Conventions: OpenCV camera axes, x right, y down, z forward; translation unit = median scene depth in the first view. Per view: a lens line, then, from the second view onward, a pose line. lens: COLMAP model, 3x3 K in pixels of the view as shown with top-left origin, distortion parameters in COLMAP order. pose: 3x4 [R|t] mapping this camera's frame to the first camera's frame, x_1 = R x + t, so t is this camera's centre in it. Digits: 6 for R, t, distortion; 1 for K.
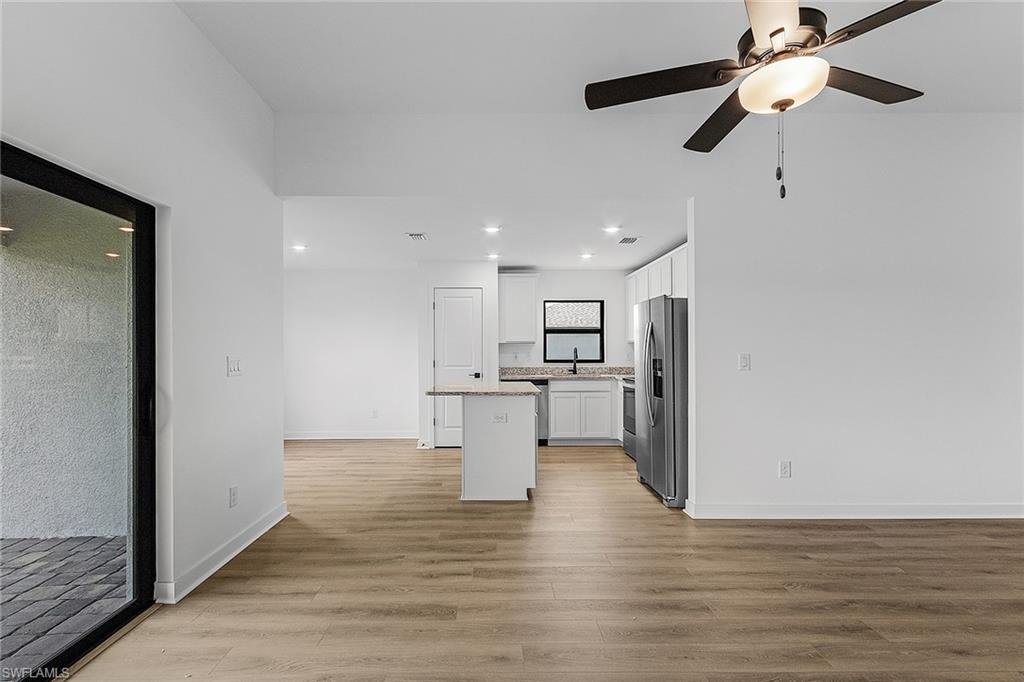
lens RADIAL K [[477.5, 0, 505.6], [0, 477.5, 339.0], [0, 0, 1]] dist [0.000813, 0.000433]
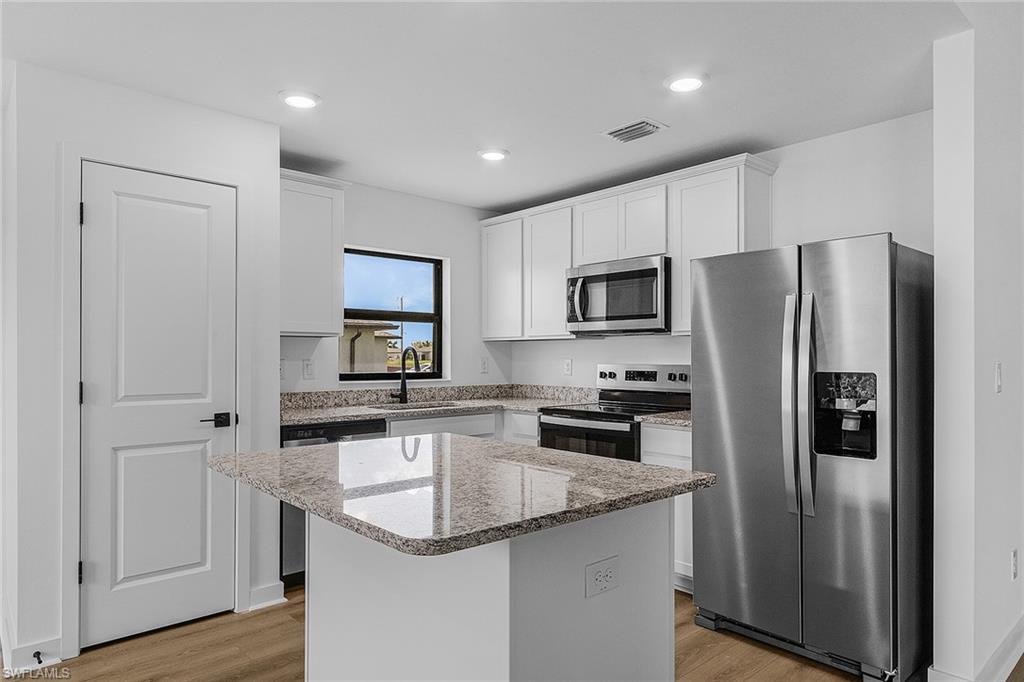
lens RADIAL K [[611.0, 0, 513.0], [0, 611.0, 347.4], [0, 0, 1]] dist [0.001760, 0.000132]
pose [[0.758602, 0.012432, 0.651436, -0.315153], [-0.016839, 0.999858, 0.000529, 0.025323], [-0.651337, -0.011371, 0.758704, 0.788663]]
